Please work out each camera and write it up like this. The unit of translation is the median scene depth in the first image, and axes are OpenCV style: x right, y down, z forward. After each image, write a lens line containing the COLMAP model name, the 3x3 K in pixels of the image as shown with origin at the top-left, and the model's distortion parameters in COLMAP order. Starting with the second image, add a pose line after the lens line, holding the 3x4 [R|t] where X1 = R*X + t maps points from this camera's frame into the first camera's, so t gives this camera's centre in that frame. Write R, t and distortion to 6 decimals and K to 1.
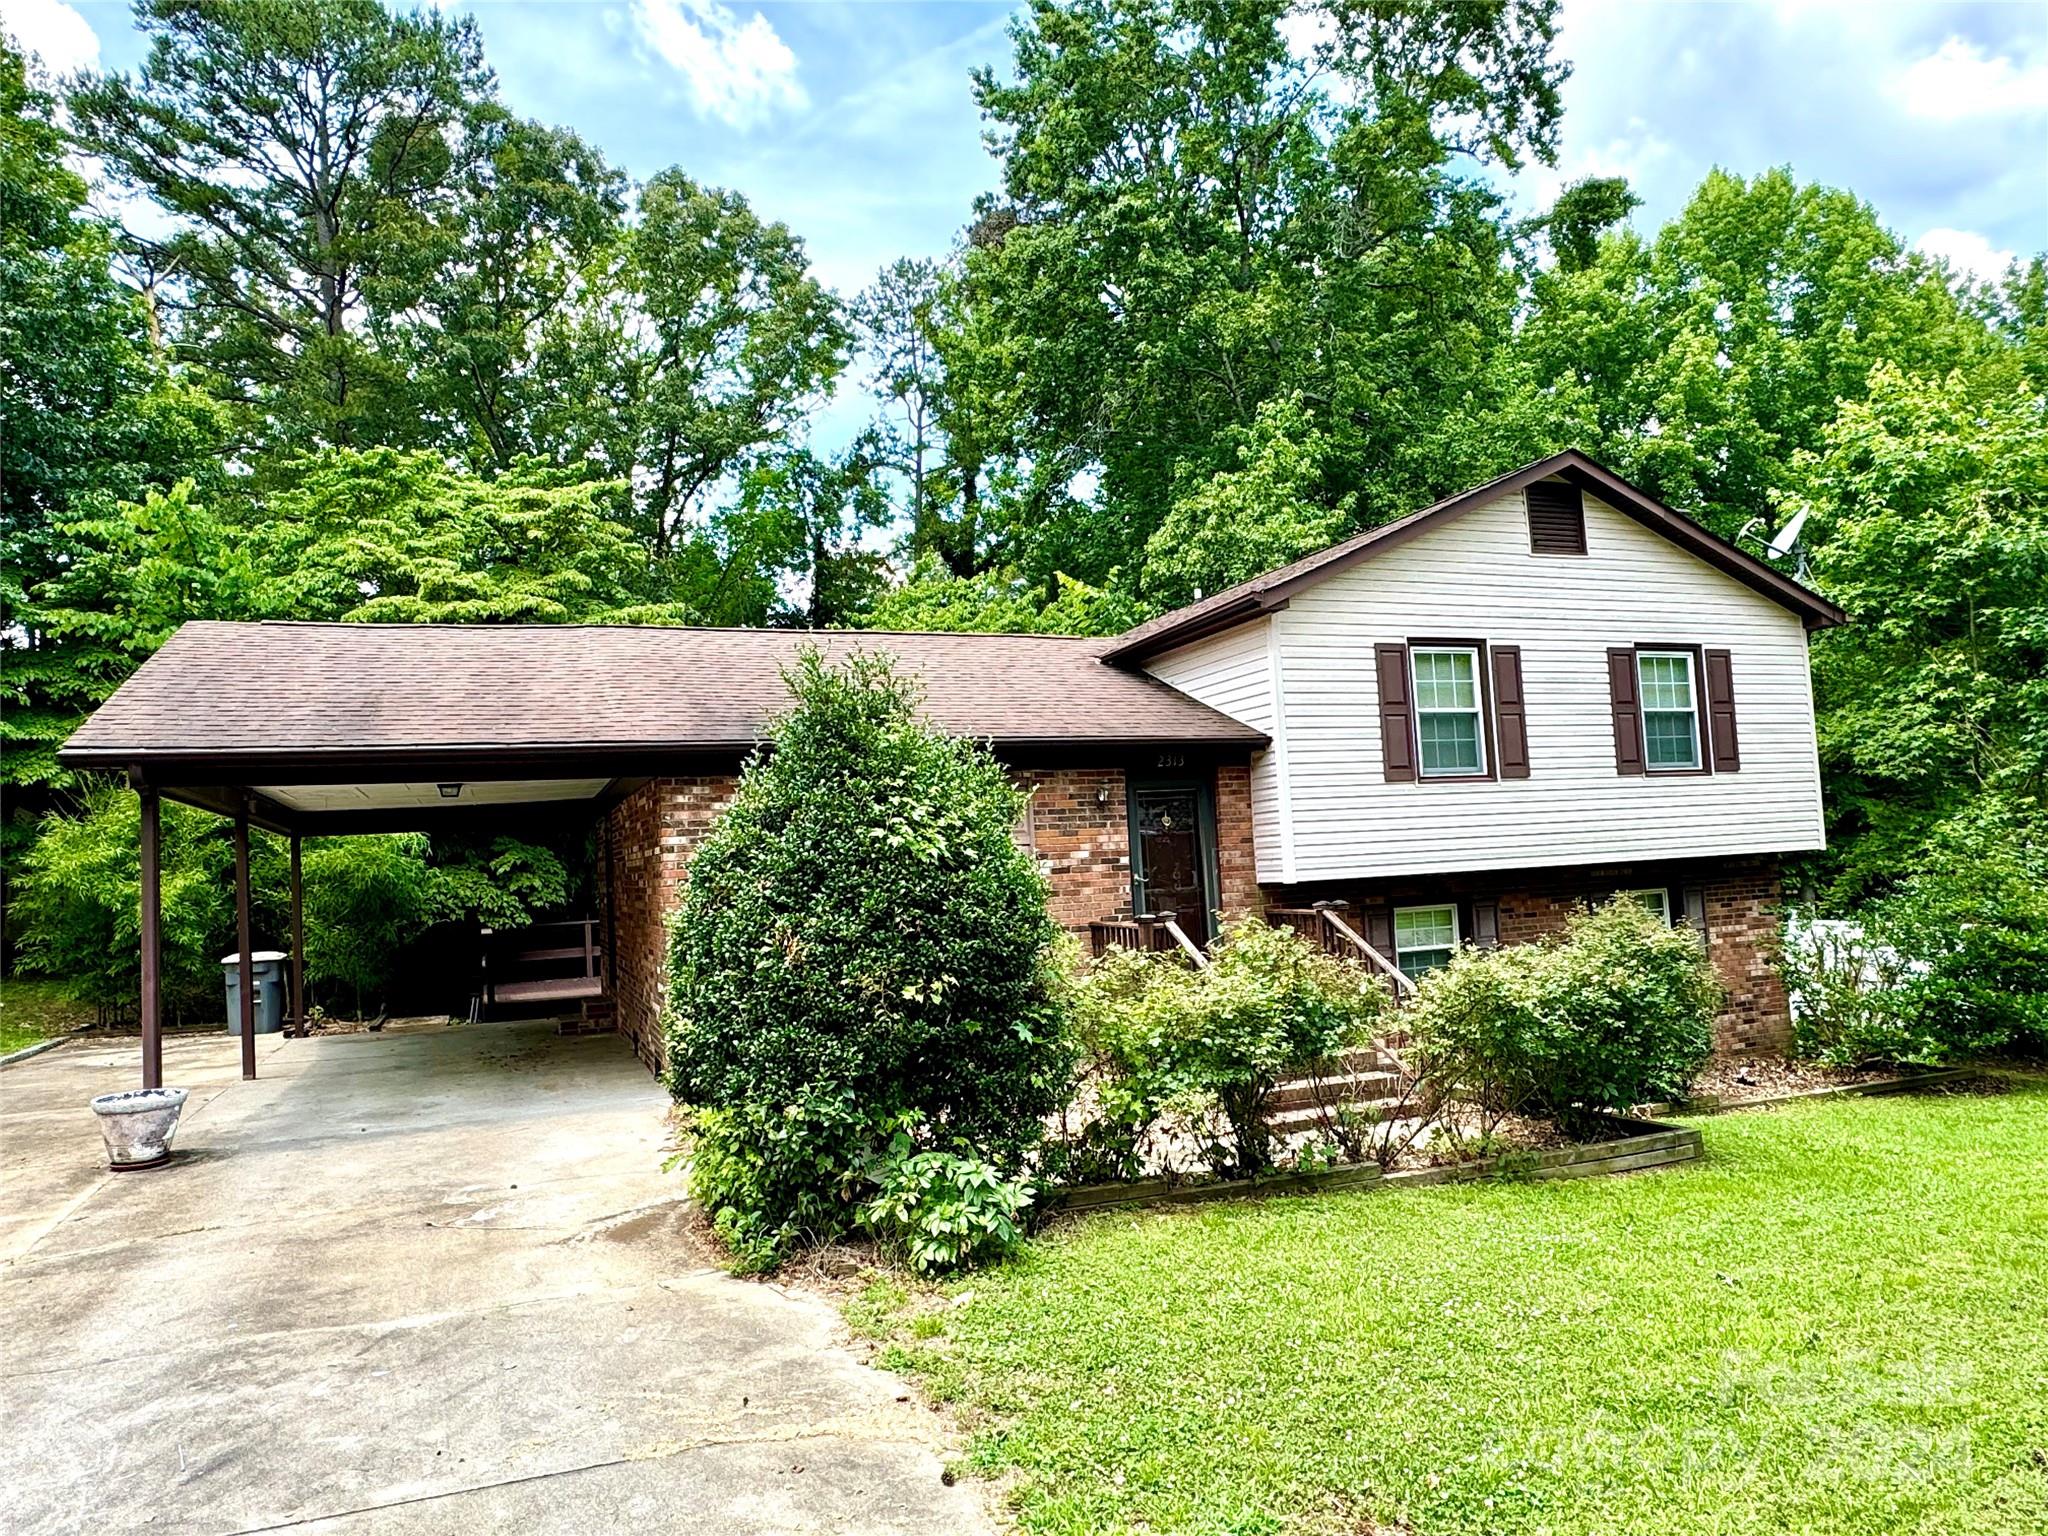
lens RADIAL K [[1339.0, 0, 1024.0], [0, 1339.0, 768.0], [0, 0, 1]] dist [0.000152, -0.003854]
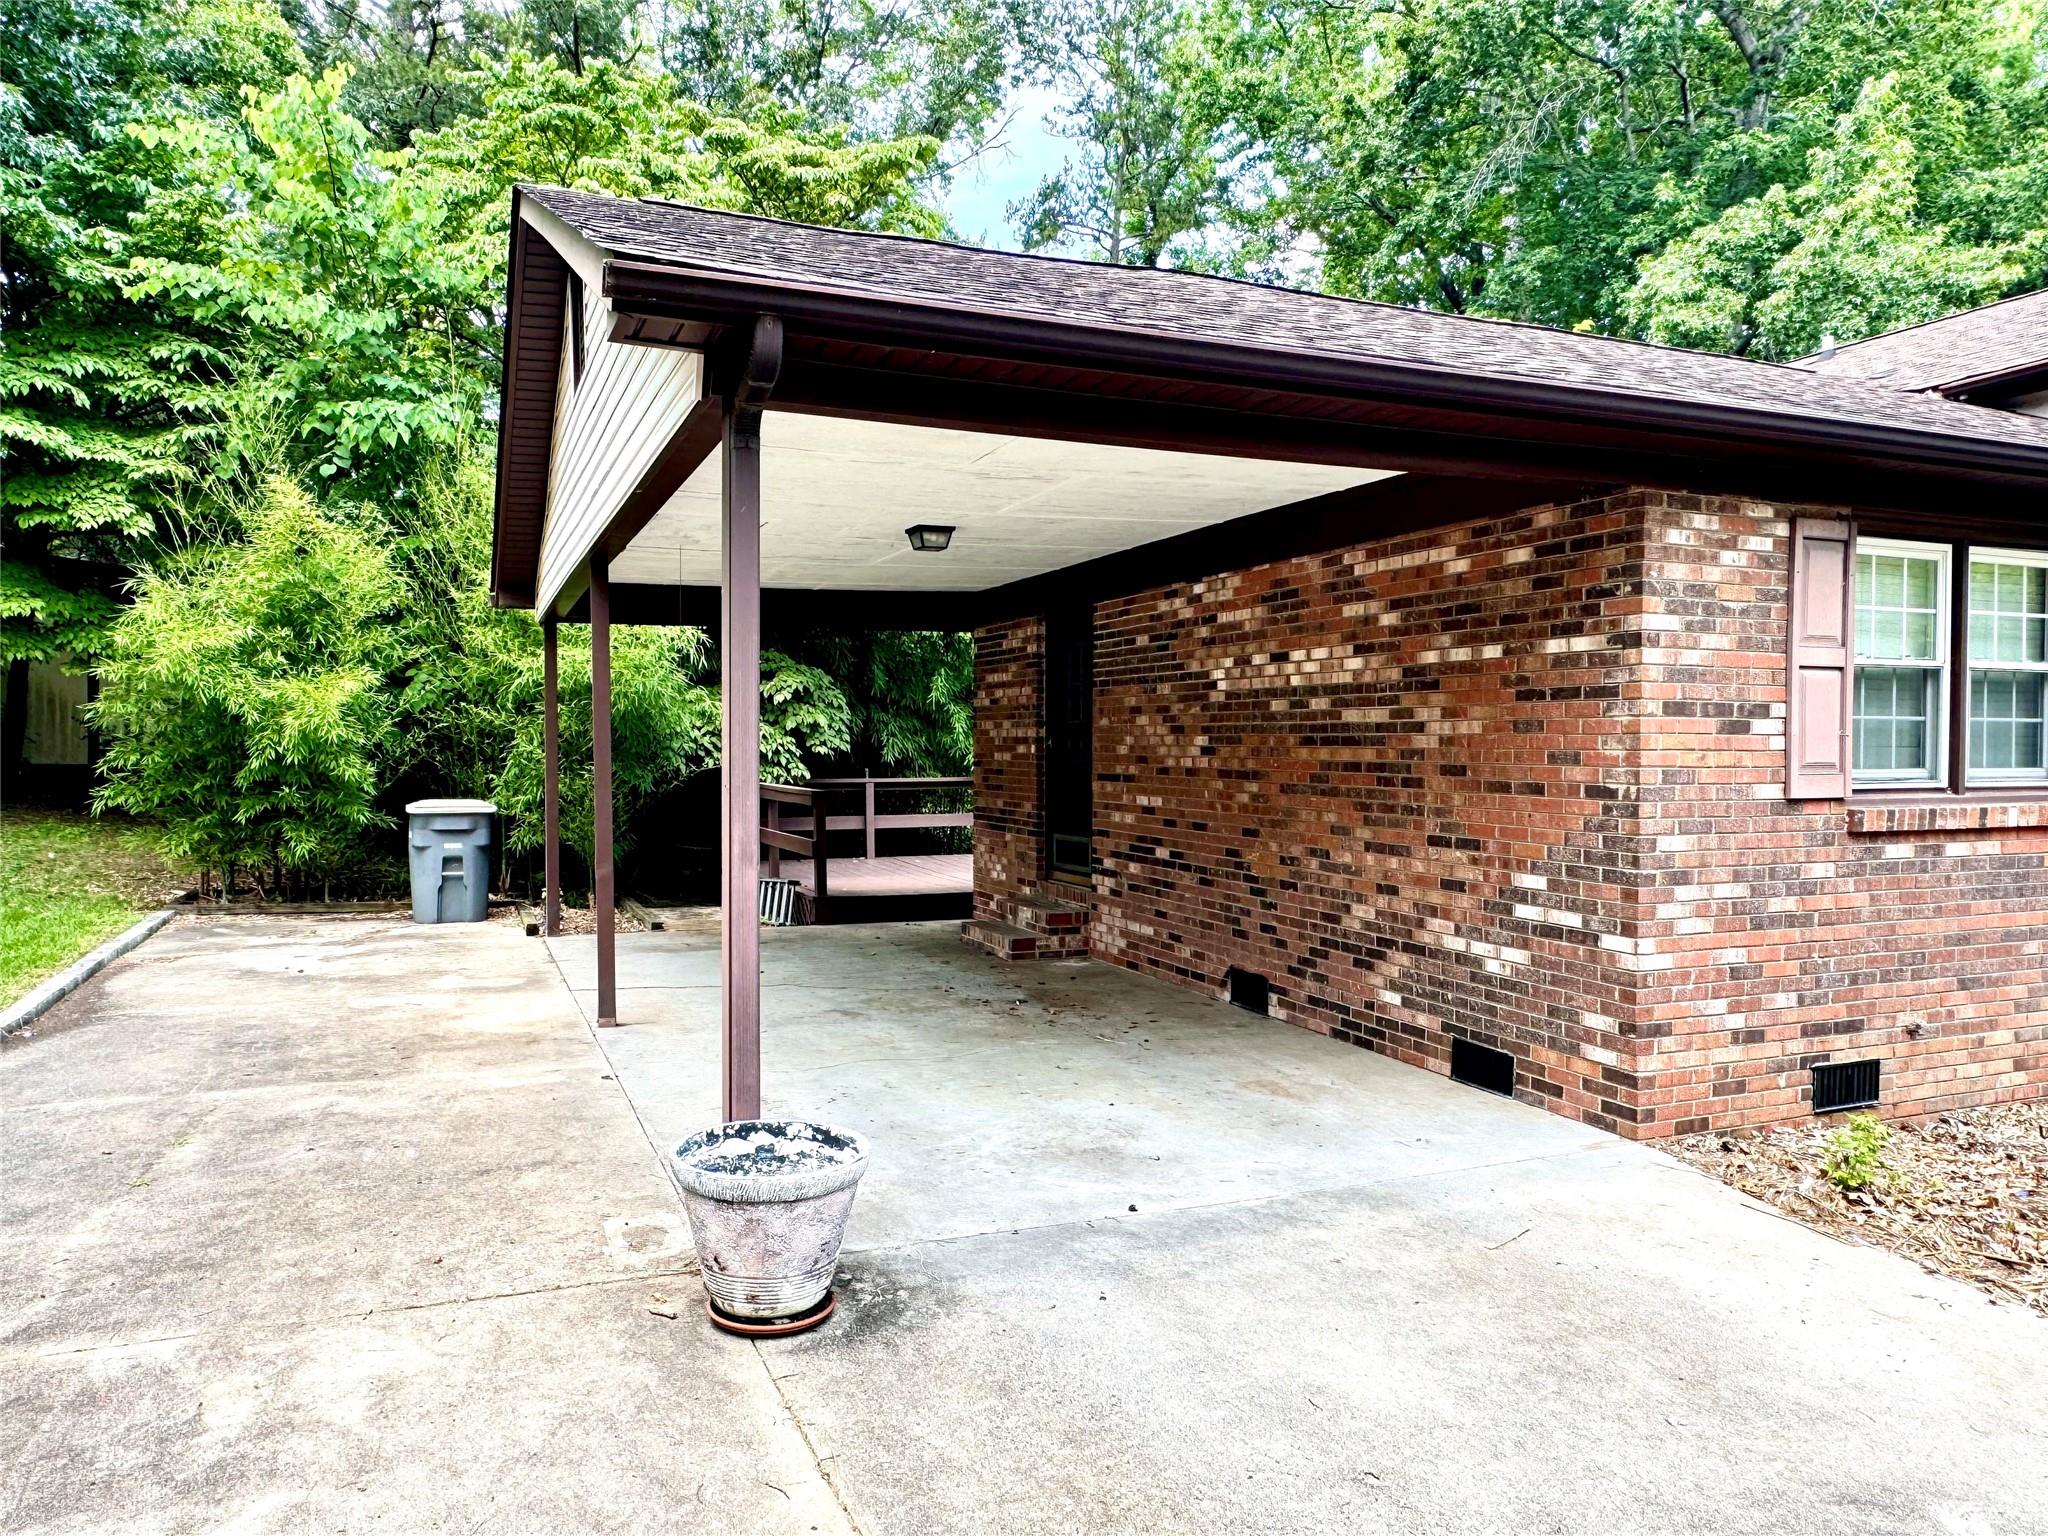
lens RADIAL K [[1448.2, 0, 1024.0], [0, 1448.2, 768.0], [0, 0, 1]] dist [-0.000788, -0.002914]
pose [[0.998508, 0.053569, 0.010614, -0.368422], [-0.054298, 0.994623, 0.088187, 0.054452], [-0.005833, -0.088632, 0.996047, 0.355100]]
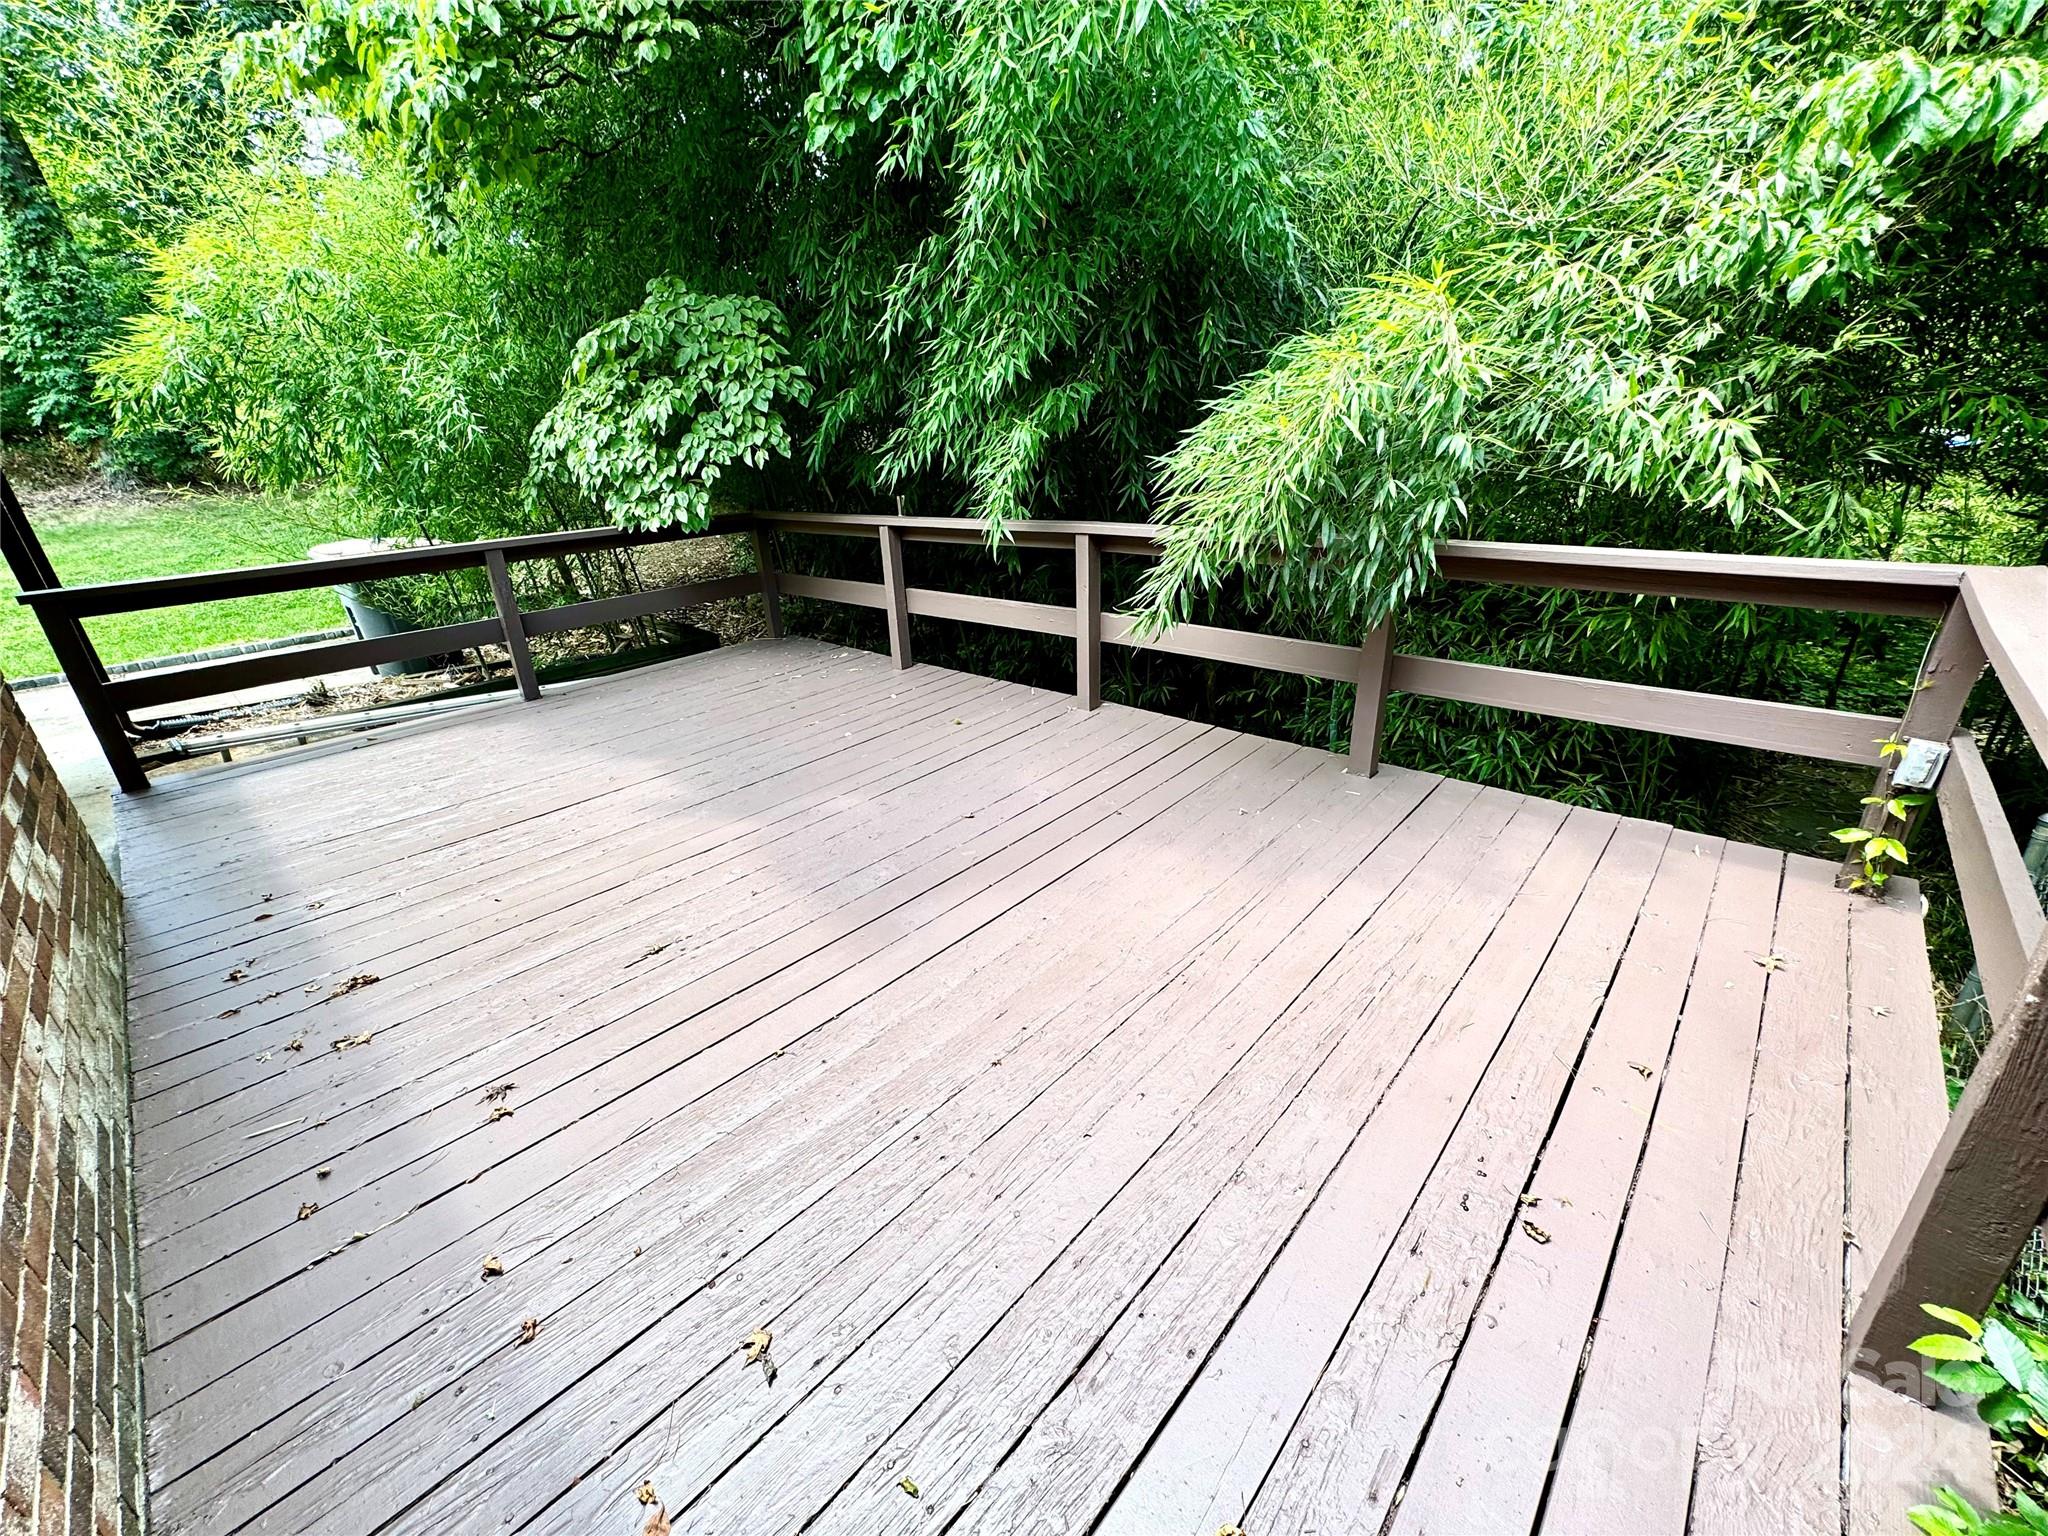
lens RADIAL K [[818.9, 0, 1024.0], [0, 818.9, 768.0], [0, 0, 1]] dist [-0.000935, -0.000028]
pose [[0.427860, 0.348059, -0.834141, -0.143399], [0.063392, 0.909052, 0.411833, 0.126172], [0.901619, -0.229085, 0.366883, 1.360972]]
